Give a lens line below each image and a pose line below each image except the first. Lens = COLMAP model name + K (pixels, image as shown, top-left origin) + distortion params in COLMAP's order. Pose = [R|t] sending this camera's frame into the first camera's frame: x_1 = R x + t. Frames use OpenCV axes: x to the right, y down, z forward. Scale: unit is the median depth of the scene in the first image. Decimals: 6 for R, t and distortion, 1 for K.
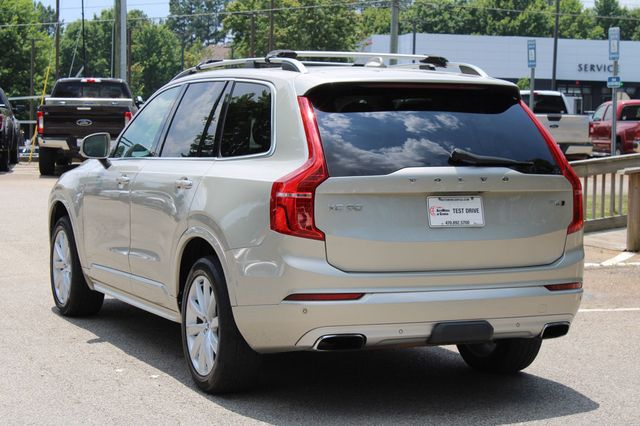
lens RADIAL K [[1460.3, 0, 320.0], [0, 1460.3, 213.0], [0, 0, 1]] dist [0.058240, 0.196624]
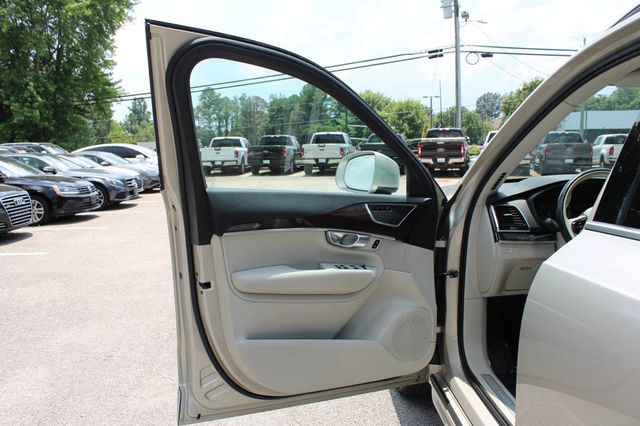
lens RADIAL K [[538.5, 0, 320.0], [0, 538.5, 213.0], [0, 0, 1]] dist [-0.160853, 0.137122]
pose [[0.926215, 0.012317, -0.376795, -0.149819], [0.007490, 0.998668, 0.051057, -0.054993], [0.376922, -0.050112, 0.924888, 1.004791]]
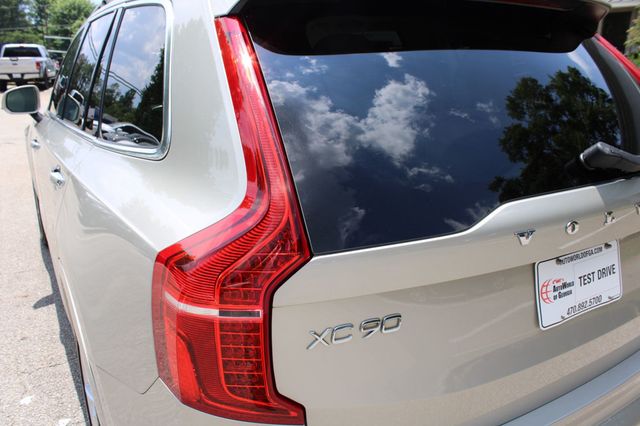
lens RADIAL K [[538.5, 0, 320.0], [0, 538.5, 213.0], [0, 0, 1]] dist [-0.160853, 0.137122]
pose [[0.992930, -0.046946, 0.109020, -0.004485], [0.021732, 0.974838, 0.221853, -0.055796], [-0.116692, -0.217916, 0.968966, 0.804727]]
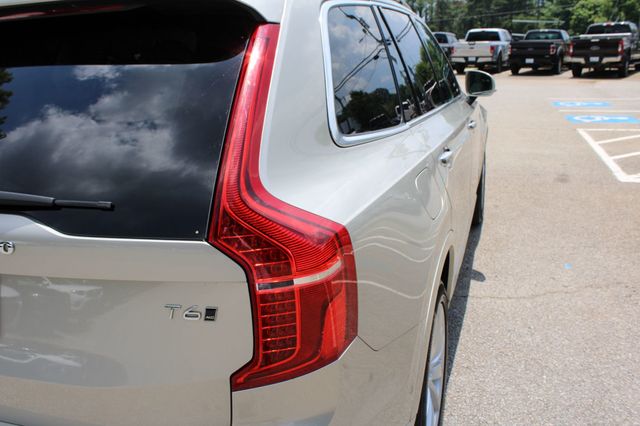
lens RADIAL K [[562.0, 0, 318.6], [0, 562.0, 210.6], [0, 0, 1]] dist [-0.142537, 0.135677]
pose [[0.732955, 0.149641, -0.663615, 0.268559], [0.003228, 0.974730, 0.223361, -0.061289], [0.680270, -0.165856, 0.713950, 0.906066]]
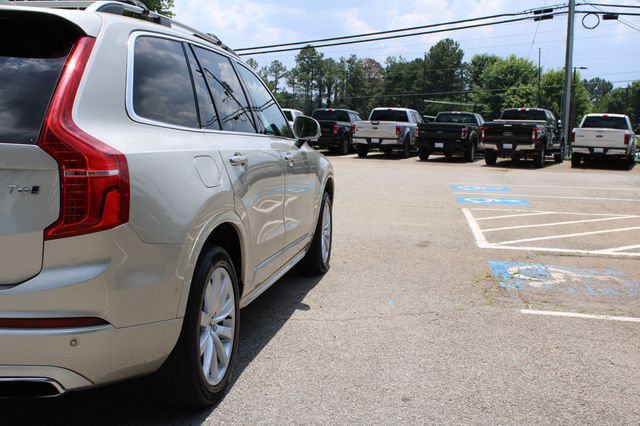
lens RADIAL K [[714.6, 0, 316.7], [0, 714.6, 214.6], [0, 0, 1]] dist [-0.120708, 0.174268]
pose [[0.830084, 0.074098, -0.552694, 0.422298], [-0.051272, 0.997076, 0.056669, -0.018864], [0.555277, -0.018702, 0.831455, 0.802469]]
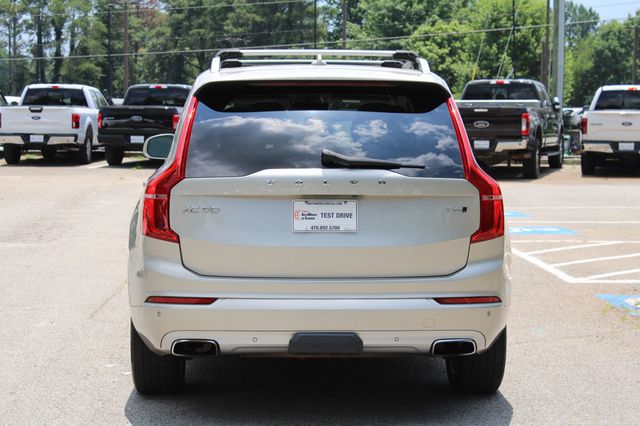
lens RADIAL K [[1460.3, 0, 320.0], [0, 1460.3, 213.0], [0, 0, 1]] dist [0.058240, 0.196624]
pose [[0.928832, 0.018627, -0.370032, 0.413030], [-0.019141, 0.999814, 0.002285, -0.004751], [0.370006, 0.004960, 0.929016, 0.113147]]
